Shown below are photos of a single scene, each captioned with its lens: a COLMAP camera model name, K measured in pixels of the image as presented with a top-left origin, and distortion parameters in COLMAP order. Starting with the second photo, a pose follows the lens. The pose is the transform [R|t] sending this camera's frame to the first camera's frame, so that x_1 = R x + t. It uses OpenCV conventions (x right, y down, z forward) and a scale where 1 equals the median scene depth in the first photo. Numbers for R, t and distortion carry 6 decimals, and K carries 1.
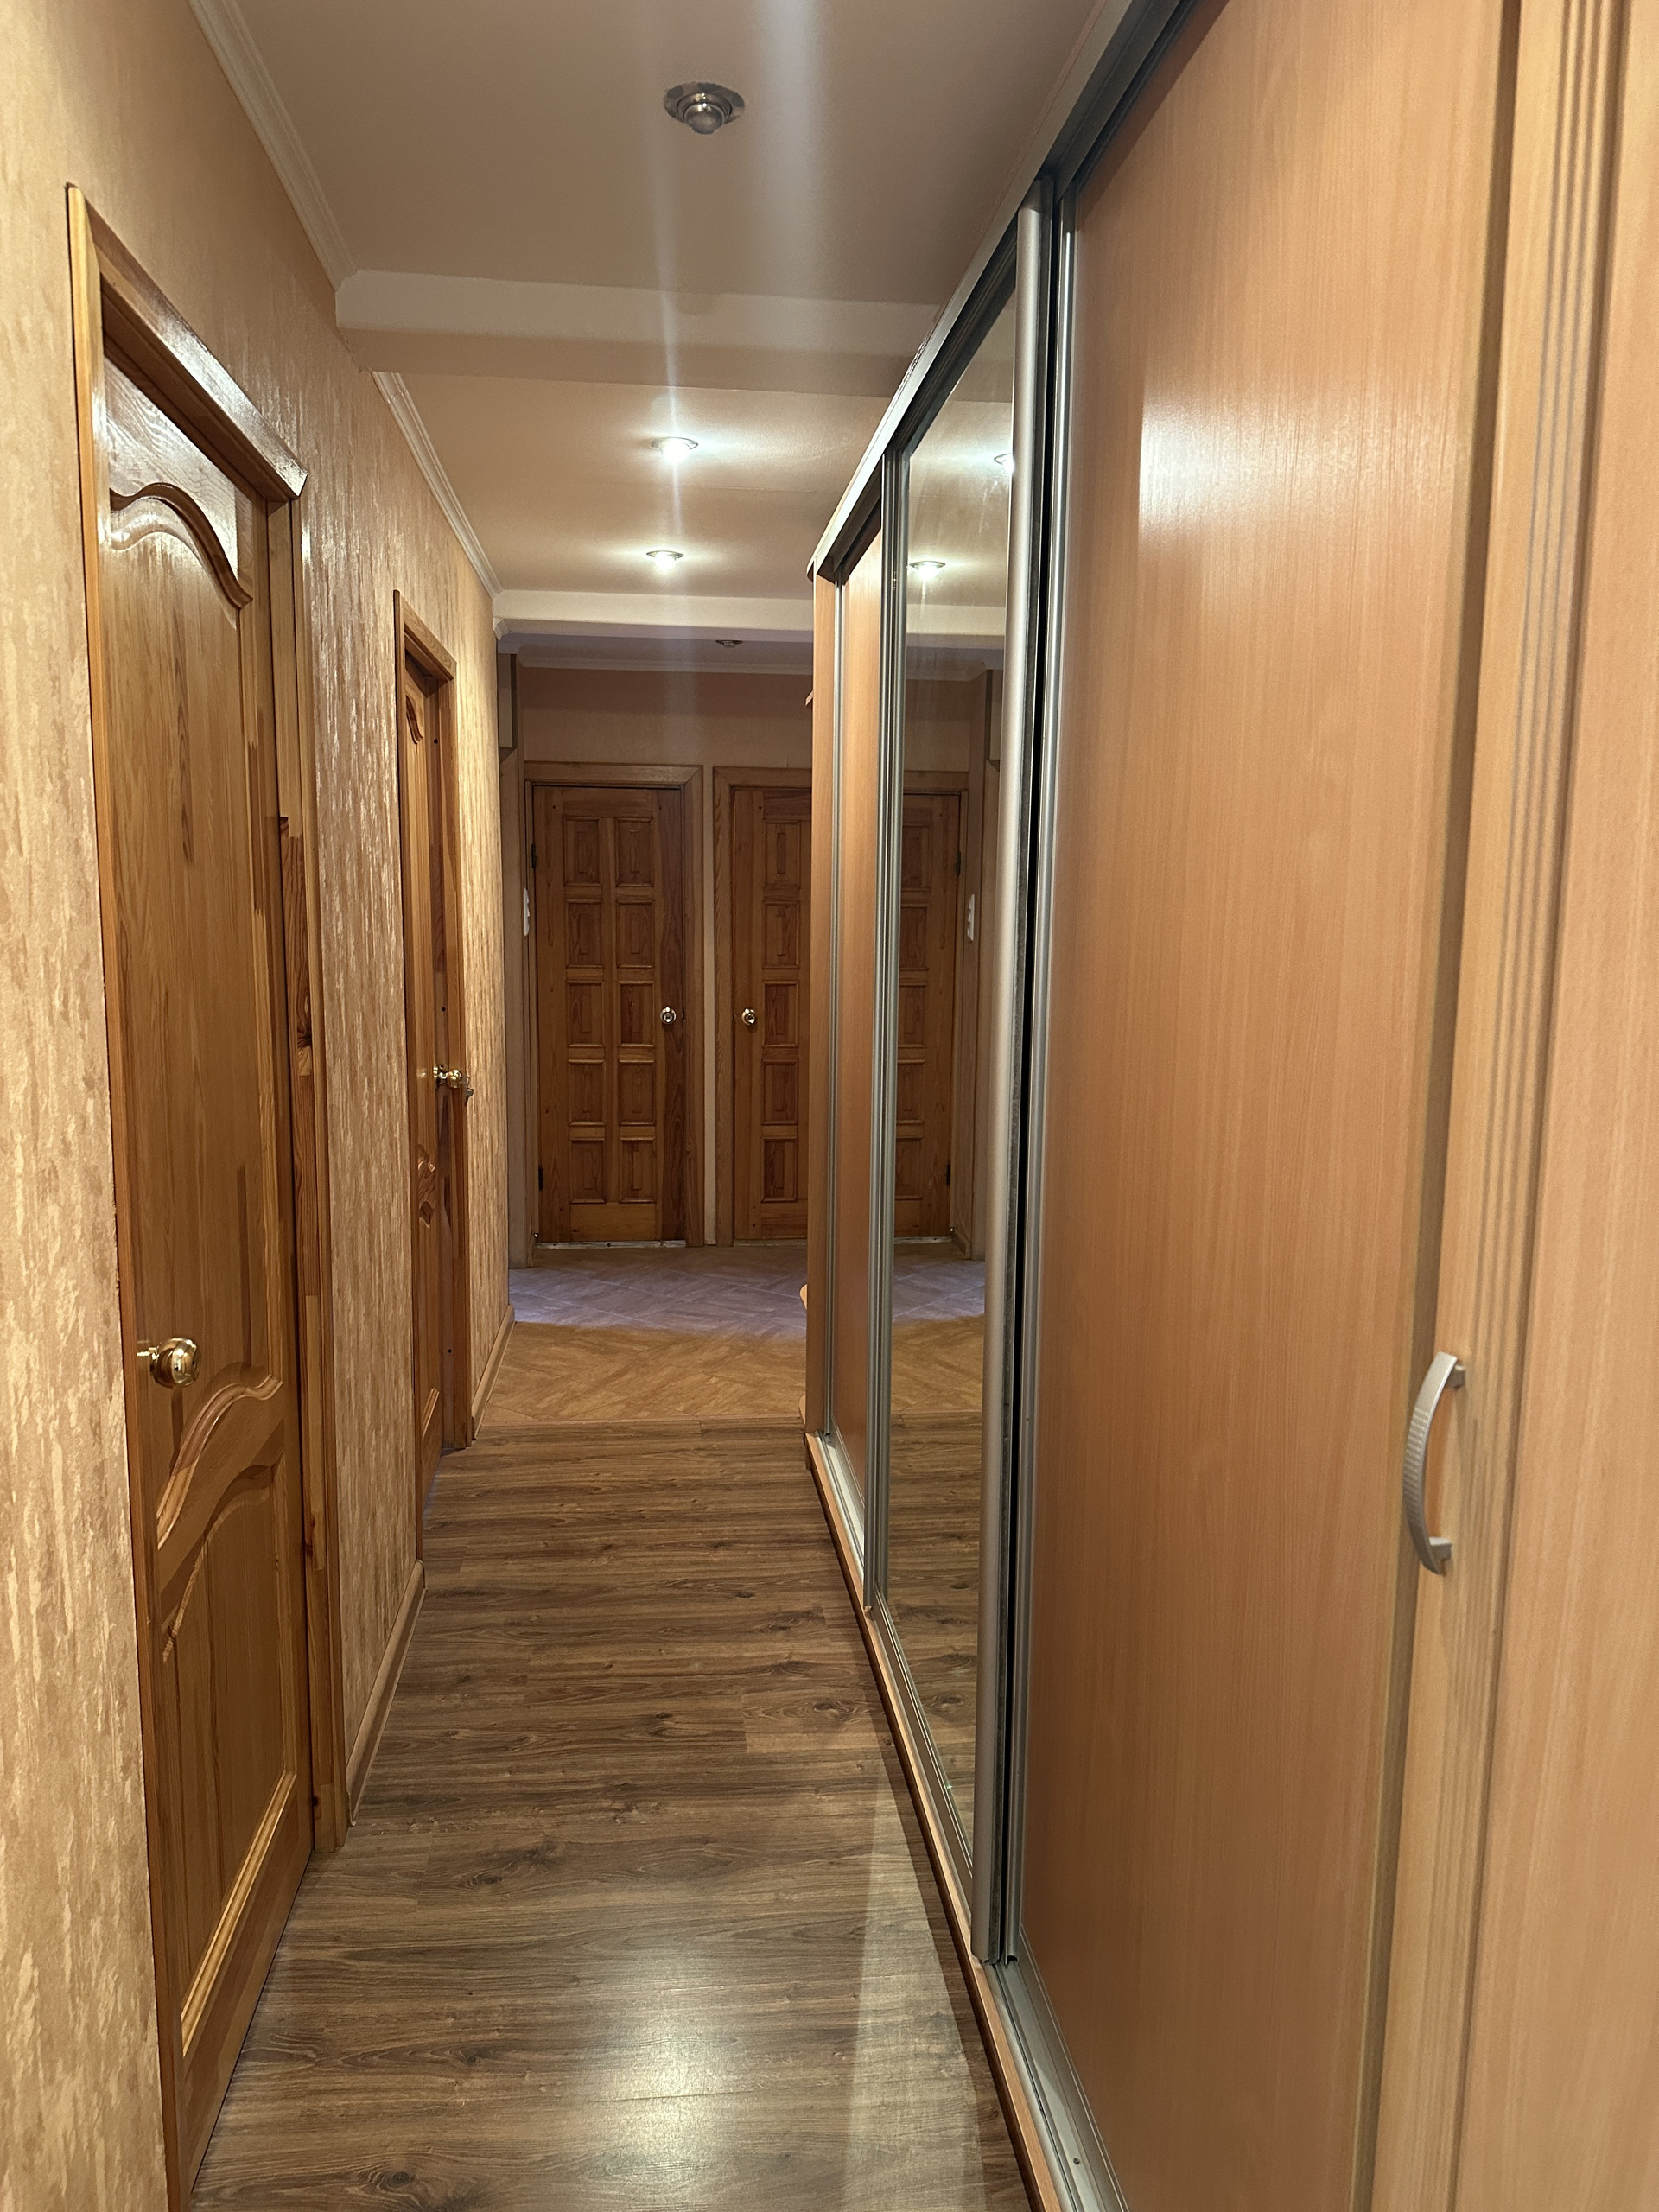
lens RADIAL K [[1535.7, 0, 819.0], [0, 1535.7, 1117.6], [0, 0, 1]] dist [0.041119, -0.008685]
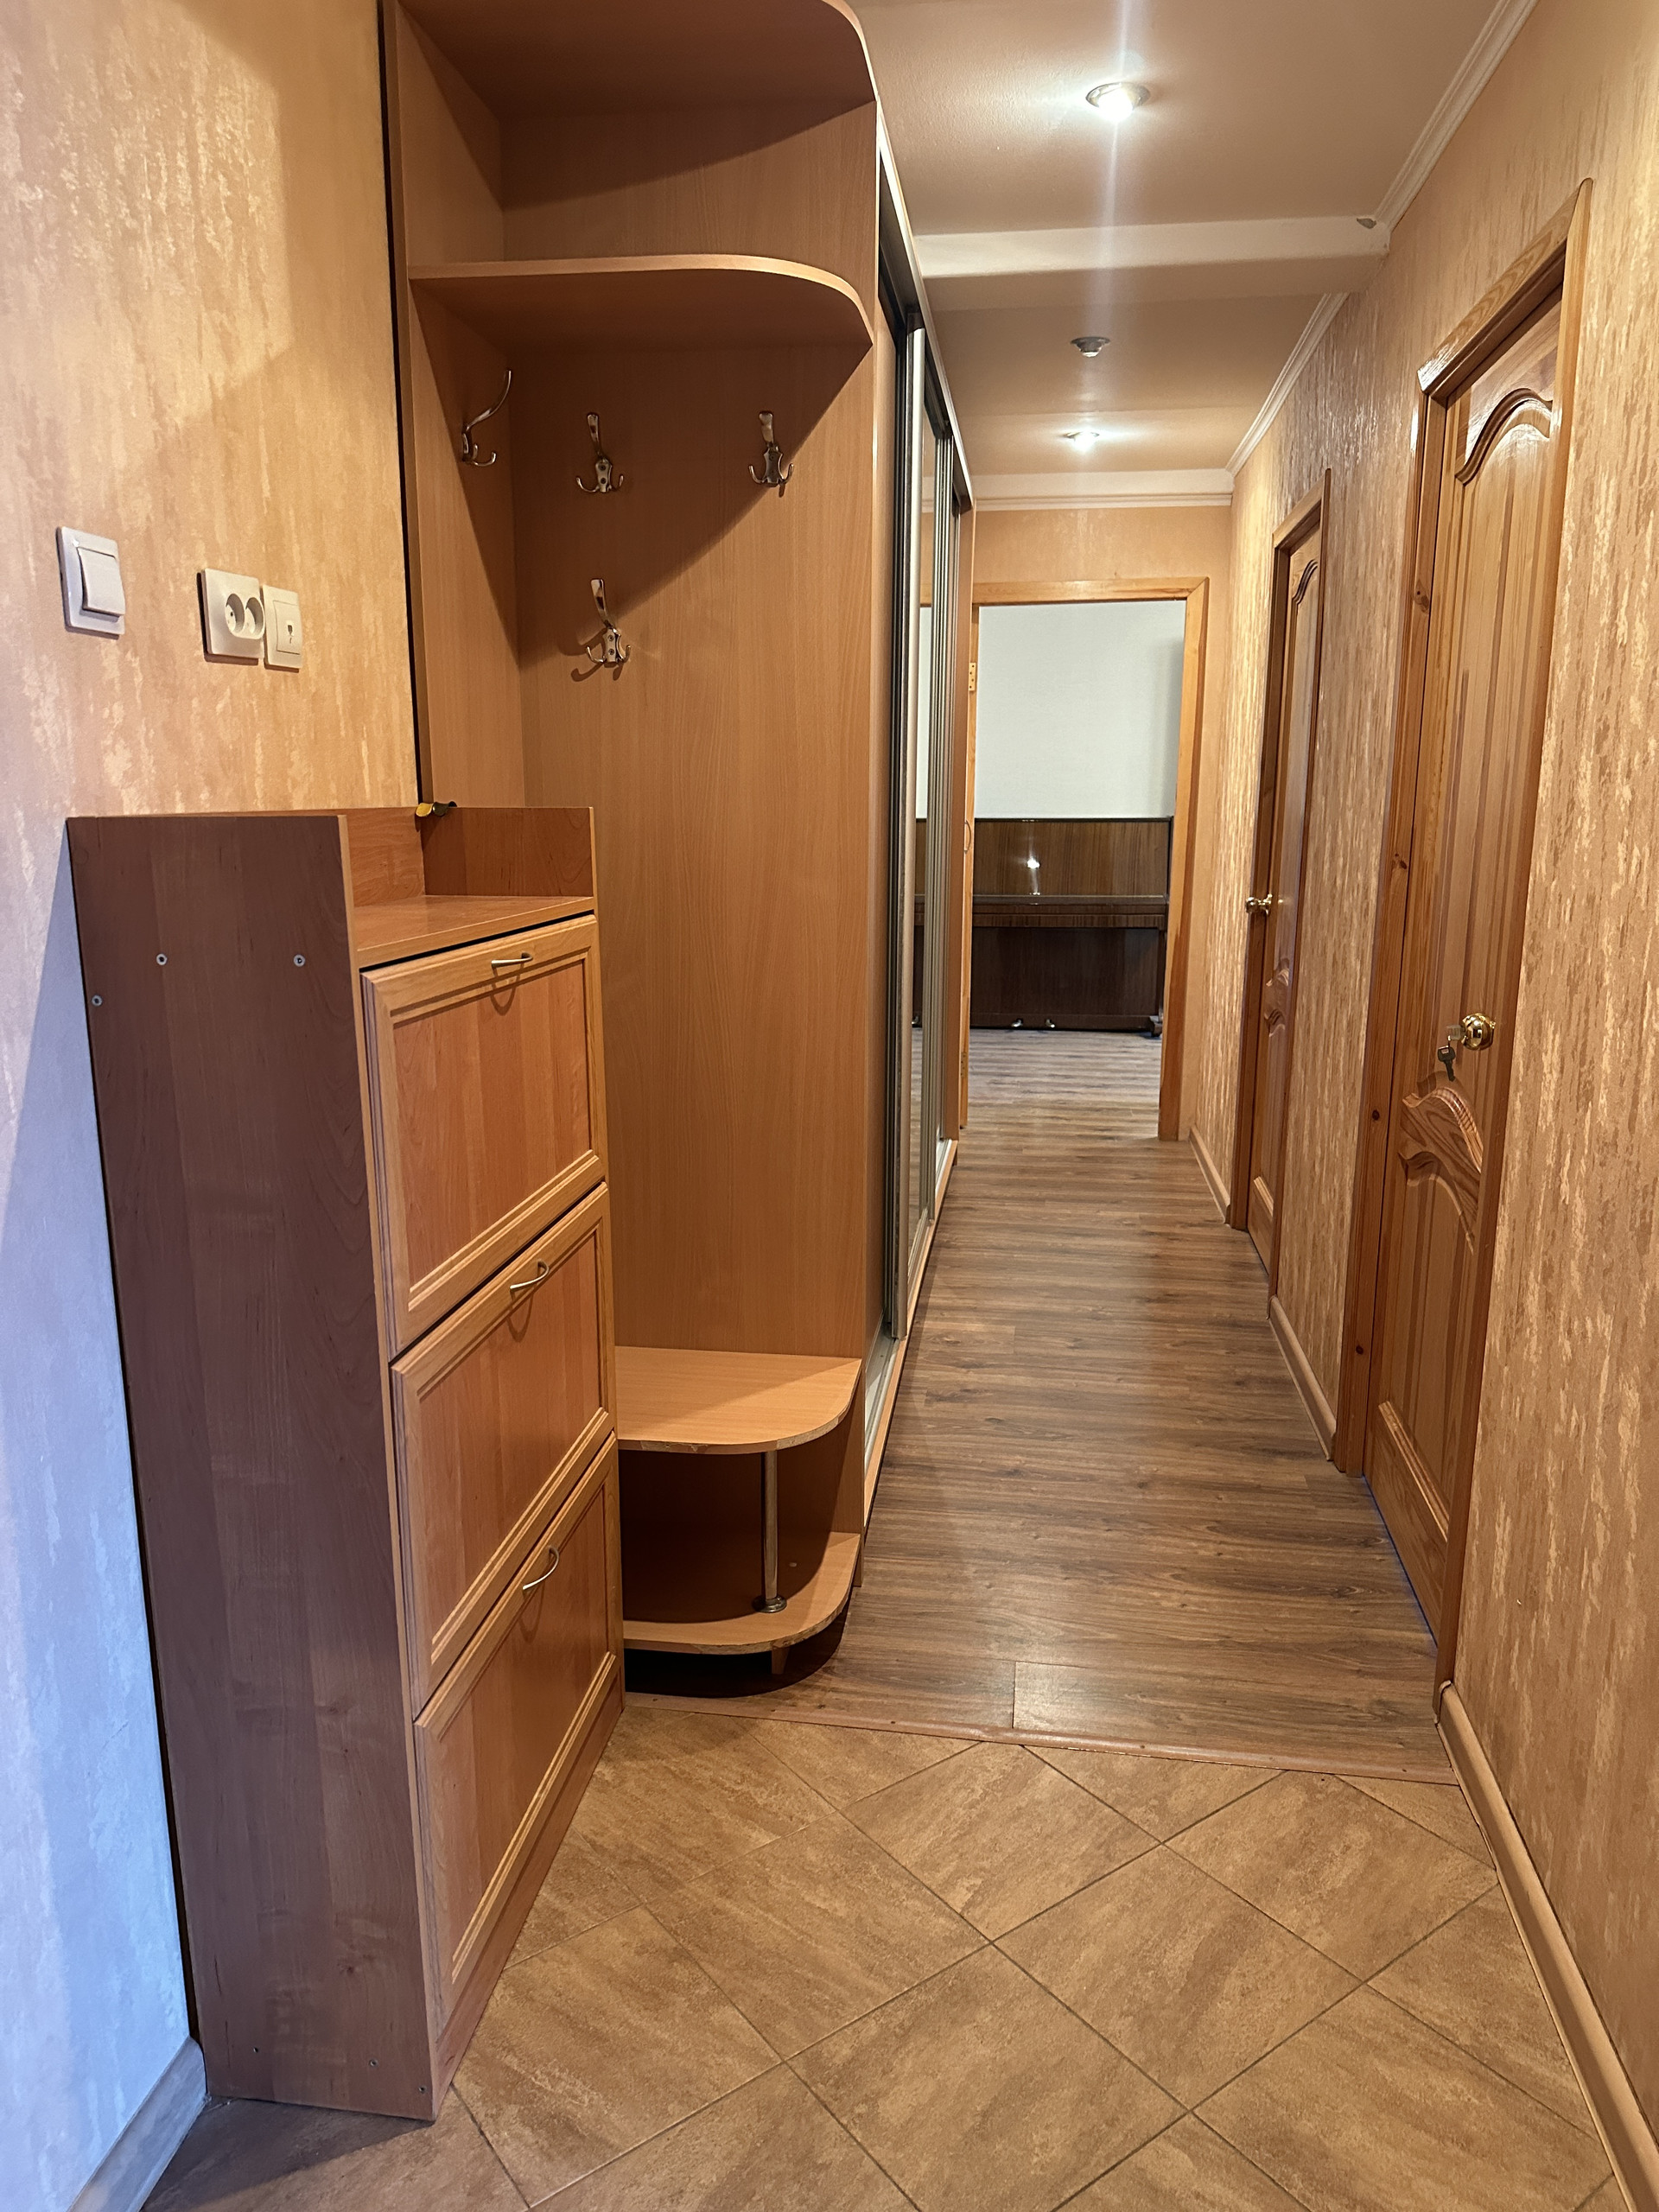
lens RADIAL K [[1535.7, 0, 831.2], [0, 1535.7, 1111.3], [0, 0, 1]] dist [0.041119, -0.008685]
pose [[-0.969462, -0.071177, 0.234683, -0.107742], [0.015214, 0.937657, 0.347230, -0.150103], [-0.244767, 0.340197, -0.907940, 1.211785]]
